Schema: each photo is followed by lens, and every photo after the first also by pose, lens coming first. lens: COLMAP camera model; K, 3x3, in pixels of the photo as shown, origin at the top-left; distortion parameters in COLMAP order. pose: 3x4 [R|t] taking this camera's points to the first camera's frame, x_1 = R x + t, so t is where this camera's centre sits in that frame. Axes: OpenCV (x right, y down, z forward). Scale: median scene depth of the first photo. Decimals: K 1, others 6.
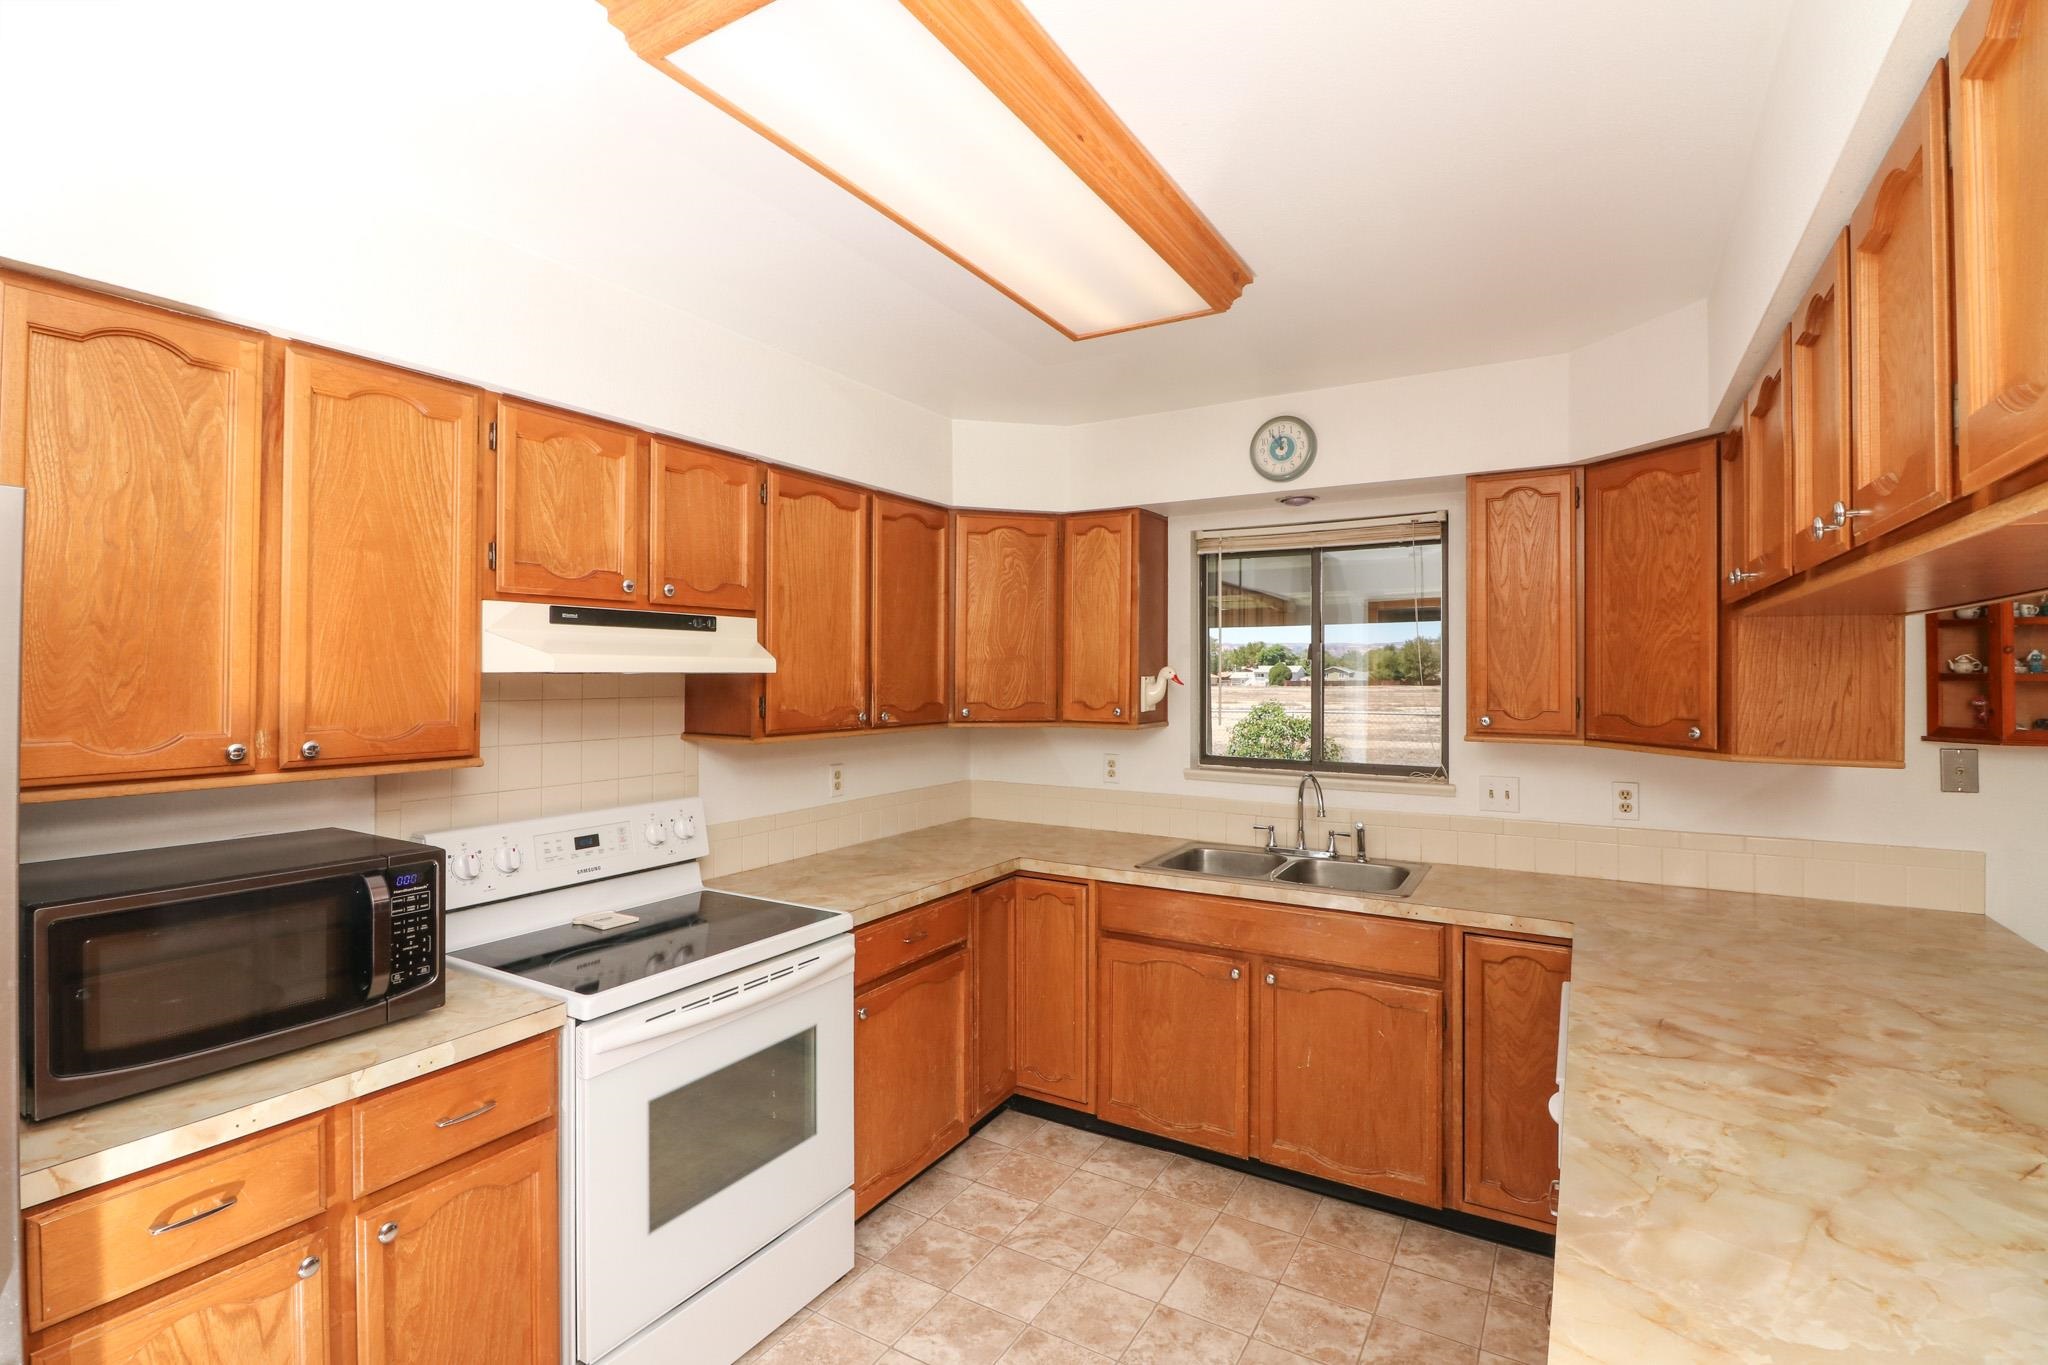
lens RADIAL K [[941.5, 0, 1016.5], [0, 941.5, 658.5], [0, 0, 1]] dist [0.003033, -0.014970]
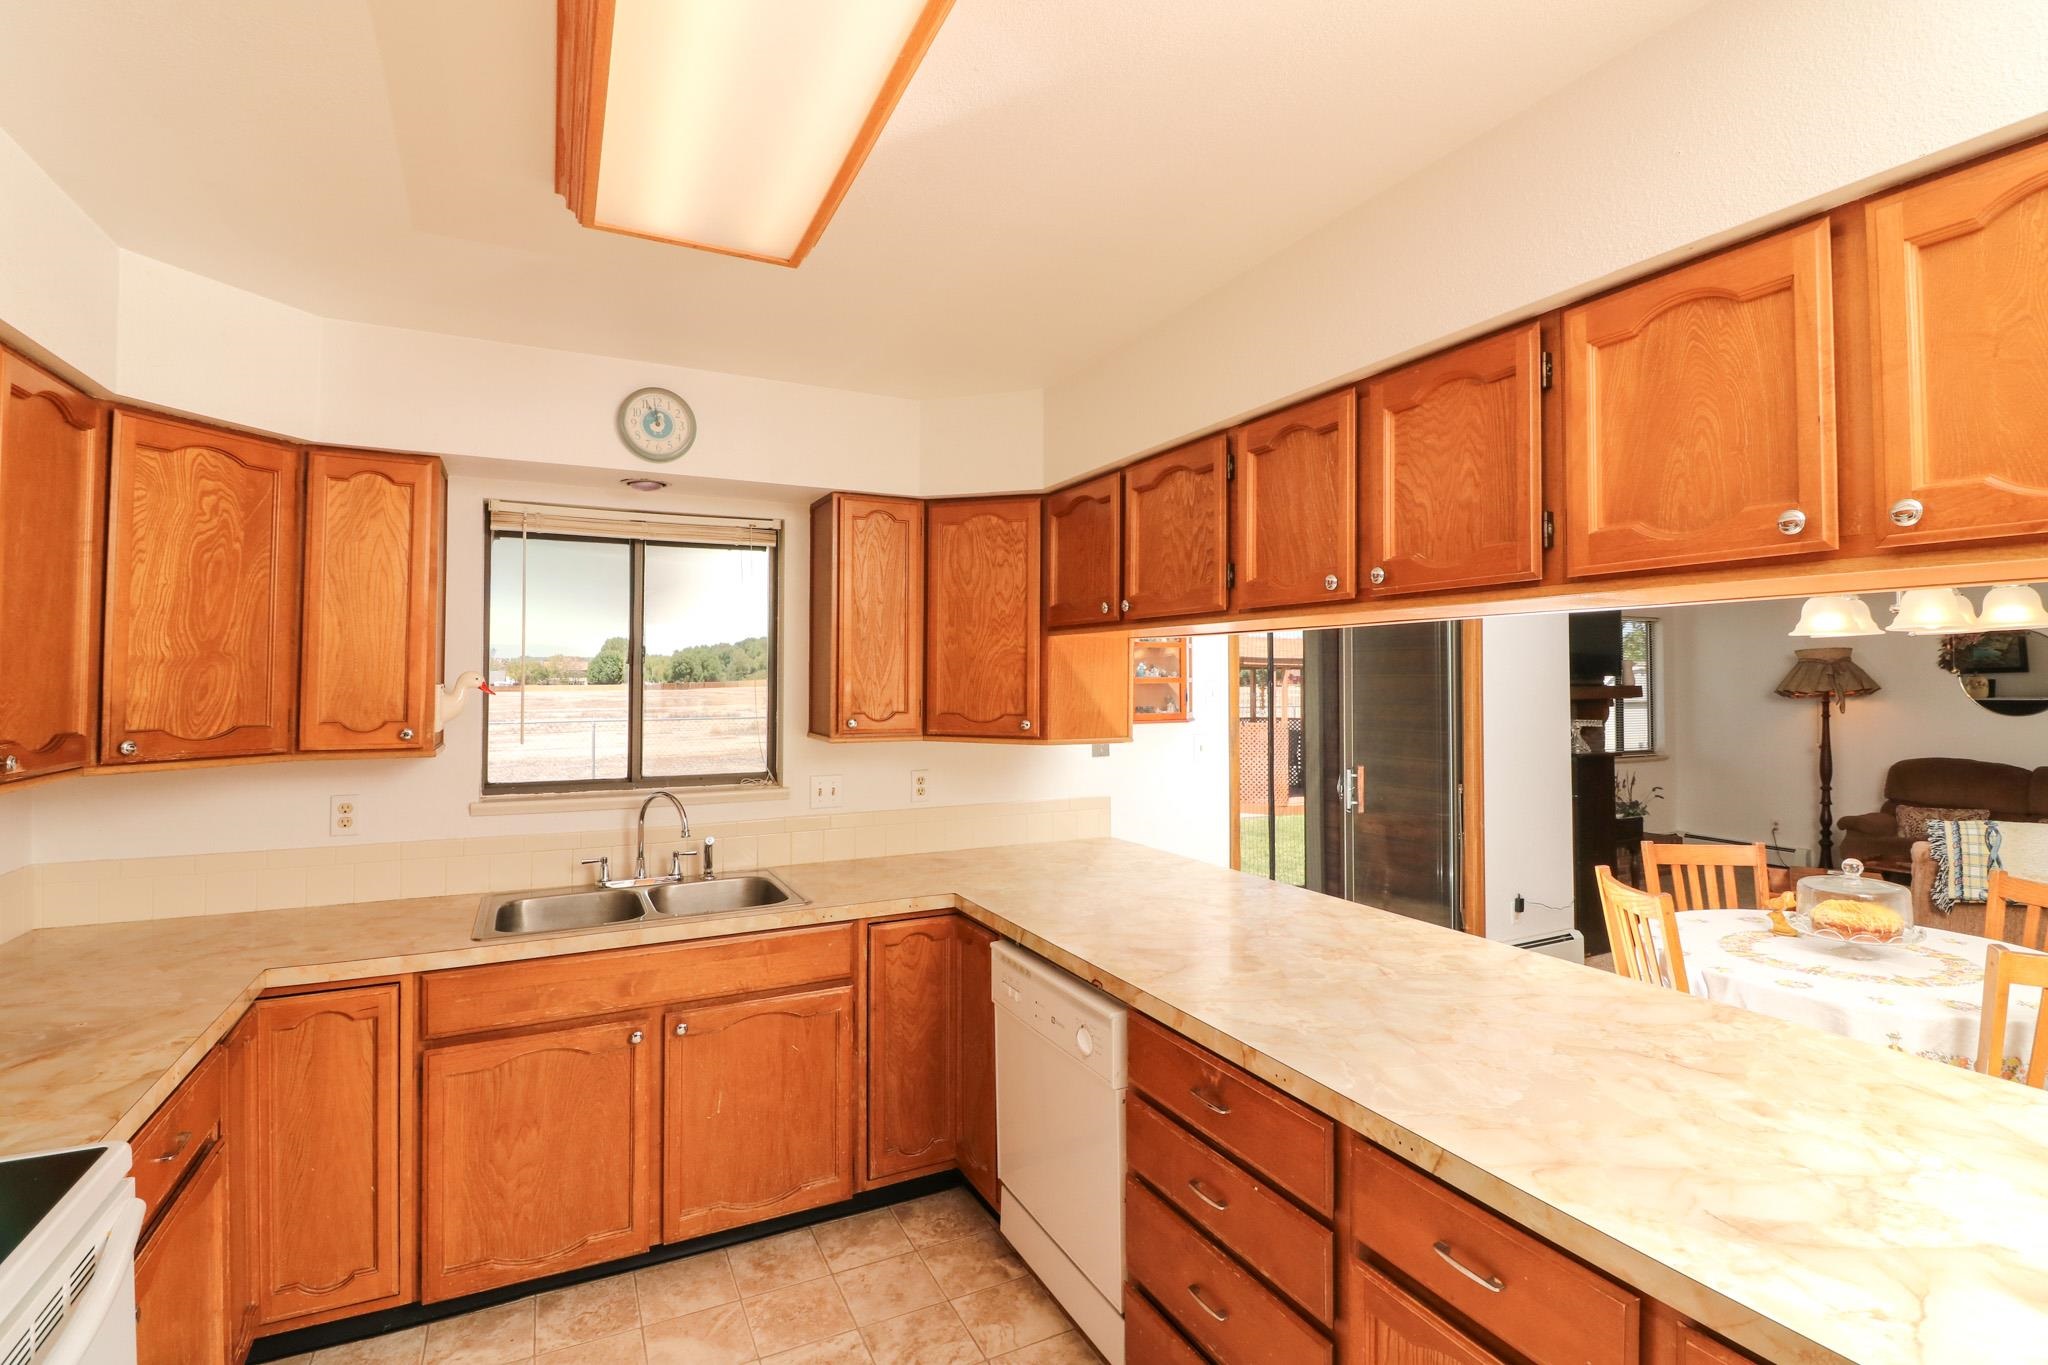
lens RADIAL K [[941.5, 0, 1016.5], [0, 941.5, 658.5], [0, 0, 1]] dist [0.003033, -0.014970]
pose [[0.537854, 0.015131, 0.842902, -0.294225], [-0.009645, 0.999884, -0.011795, 0.003317], [-0.842983, -0.001786, 0.537937, 0.258968]]
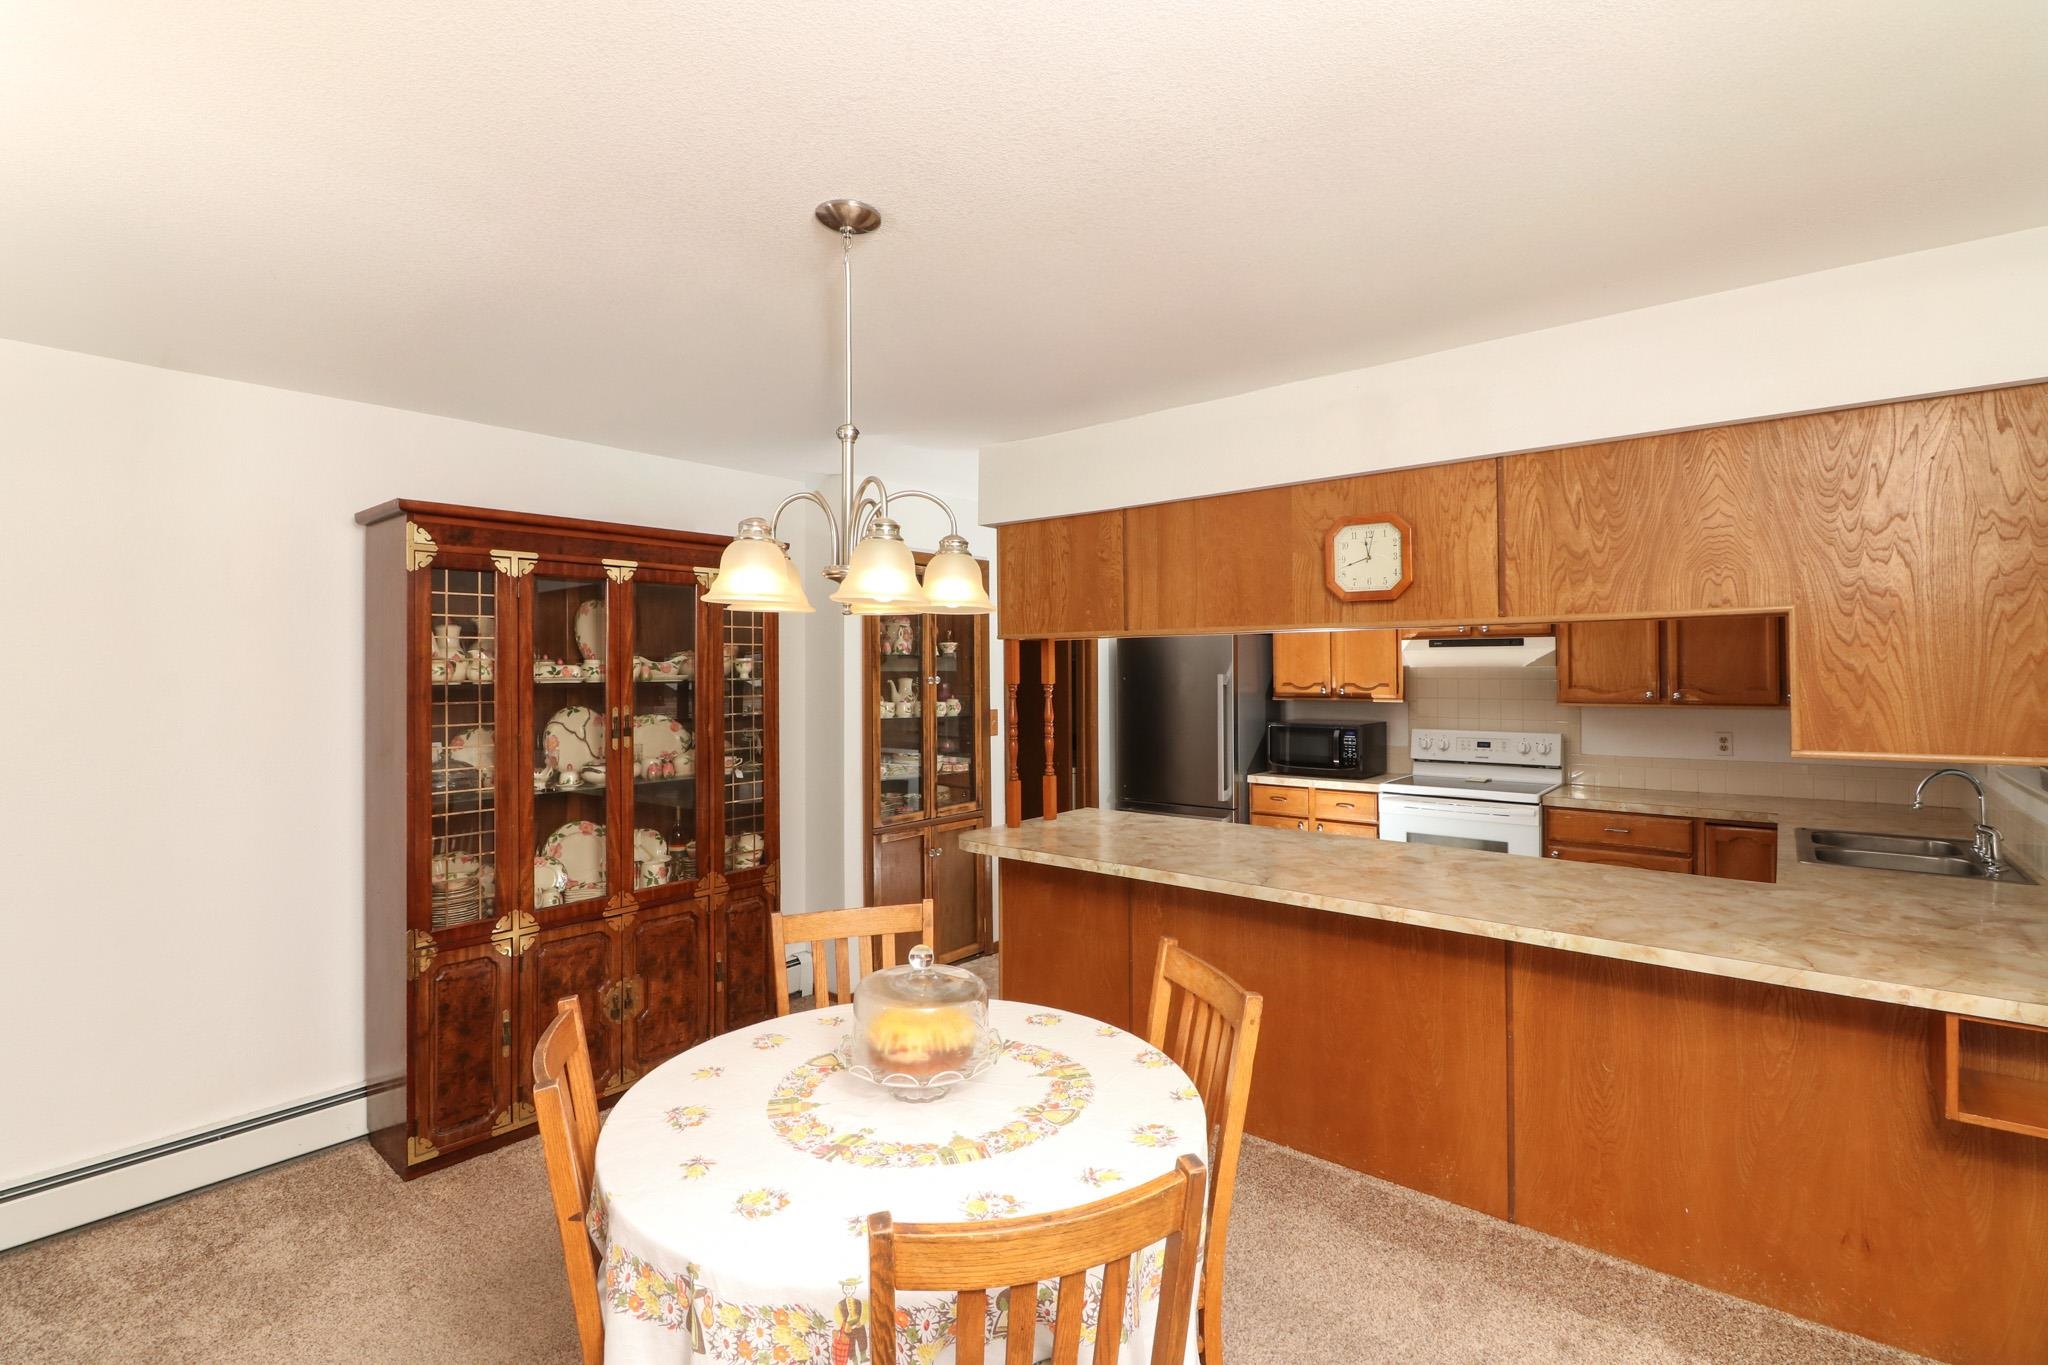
lens RADIAL K [[941.5, 0, 1016.5], [0, 941.5, 658.5], [0, 0, 1]] dist [0.003033, -0.014970]
pose [[-0.147107, -0.010143, -0.989069, 1.552972], [0.023760, 0.999623, -0.013785, -0.000064], [0.988835, -0.025528, -0.146810, 0.215516]]
